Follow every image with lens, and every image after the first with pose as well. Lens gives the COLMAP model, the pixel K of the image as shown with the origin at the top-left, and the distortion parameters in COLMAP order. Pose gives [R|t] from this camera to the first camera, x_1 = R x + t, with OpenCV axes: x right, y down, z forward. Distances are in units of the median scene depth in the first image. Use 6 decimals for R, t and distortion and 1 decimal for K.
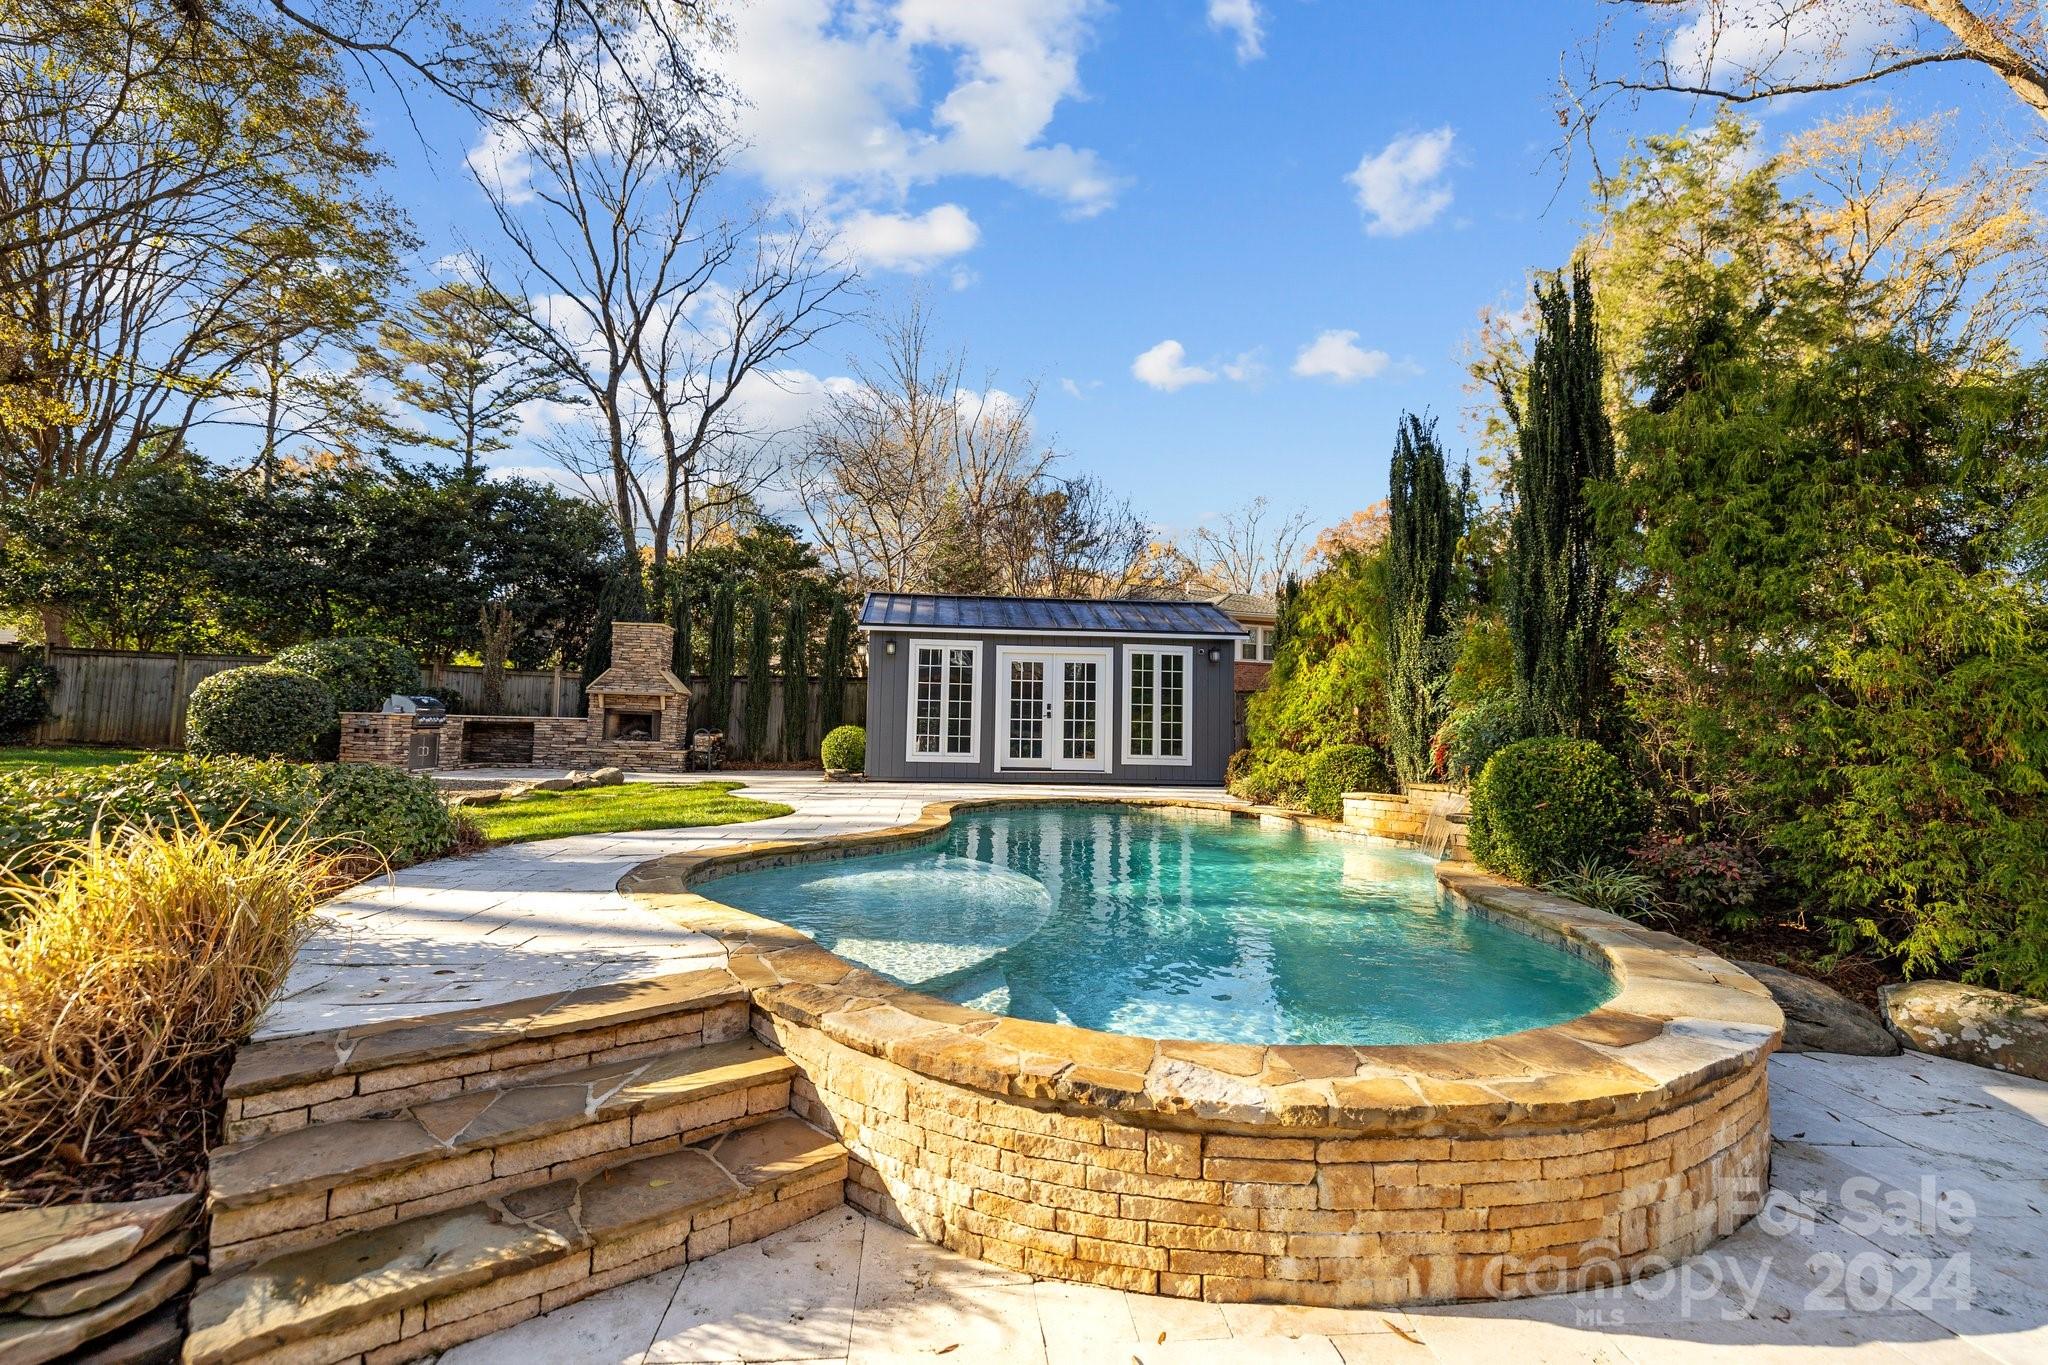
lens RADIAL K [[862.8, 0, 1014.0], [0, 862.8, 674.6], [0, 0, 1]] dist [0.000624, 0.000197]
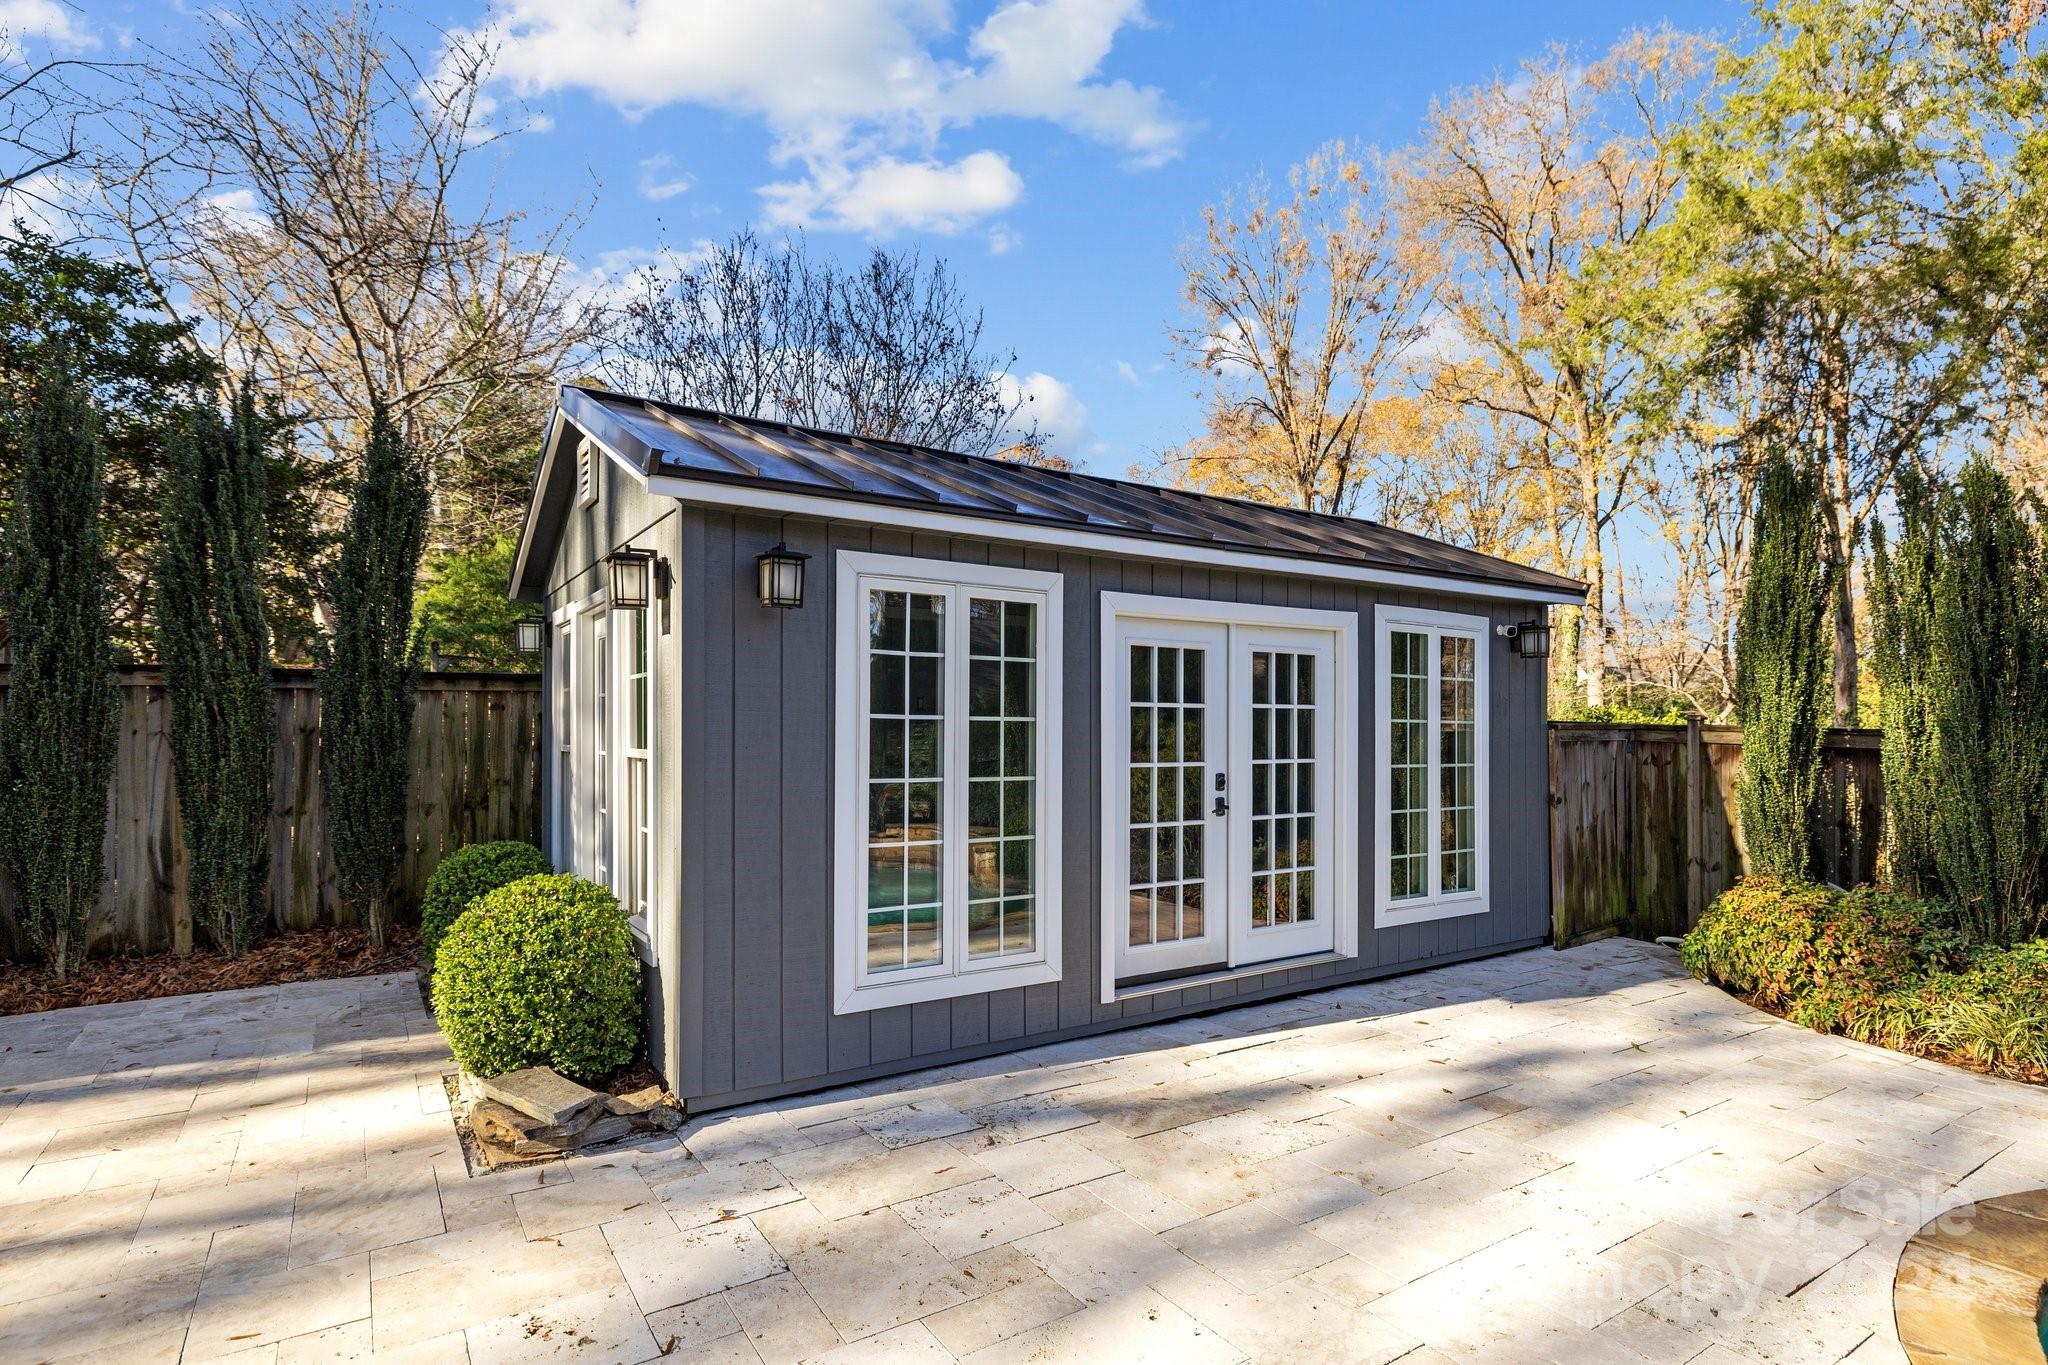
lens RADIAL K [[1039.8, 0, 1027.8], [0, 1039.8, 731.9], [0, 0, 1]] dist [0.000008, -0.000017]
pose [[0.884426, -0.015747, 0.466414, -0.213497], [-0.020583, 0.997142, 0.072695, -0.009902], [-0.466226, -0.073893, 0.881574, 0.676106]]
